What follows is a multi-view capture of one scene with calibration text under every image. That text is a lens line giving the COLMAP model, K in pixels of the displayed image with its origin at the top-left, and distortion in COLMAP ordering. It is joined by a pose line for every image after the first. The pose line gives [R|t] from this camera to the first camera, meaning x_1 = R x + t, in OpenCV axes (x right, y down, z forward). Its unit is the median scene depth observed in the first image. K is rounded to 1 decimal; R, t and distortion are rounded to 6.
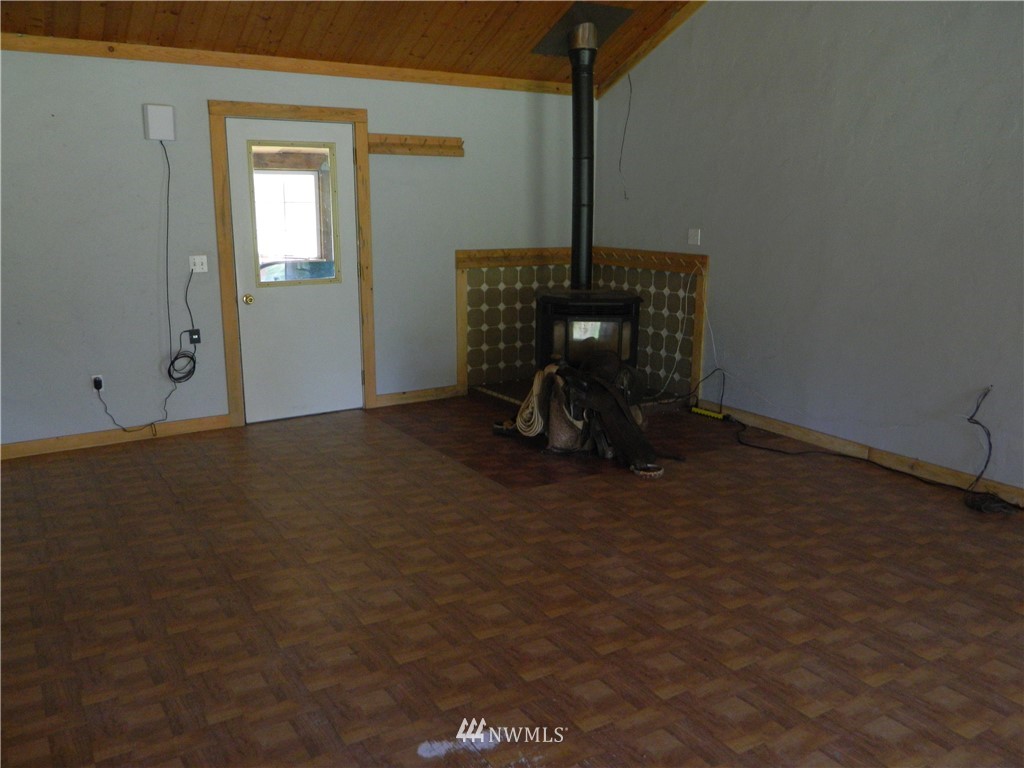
lens RADIAL K [[840.6, 0, 512.1], [0, 840.6, 383.4], [0, 0, 1]] dist [-0.009596, -0.003588]
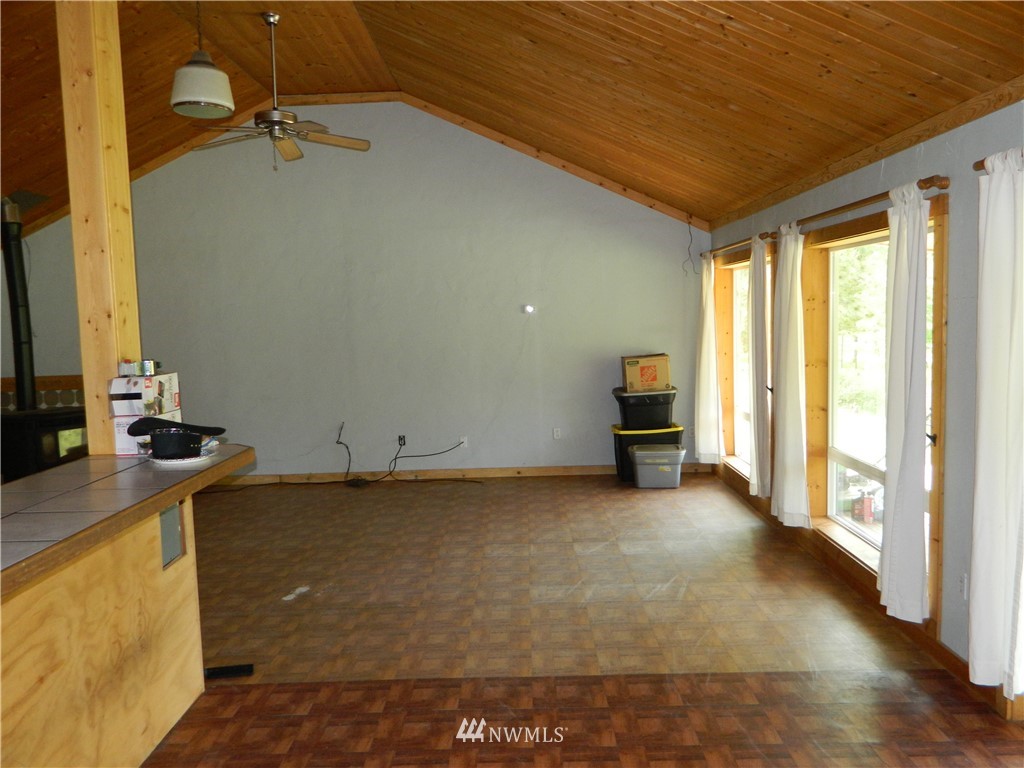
lens RADIAL K [[840.6, 0, 511.7], [0, 840.6, 385.6], [0, 0, 1]] dist [-0.009596, -0.003588]
pose [[0.548943, -0.099441, 0.829923, -0.579896], [0.215122, 0.976259, -0.025315, 0.038342], [-0.807703, 0.192431, 0.557303, -0.274338]]
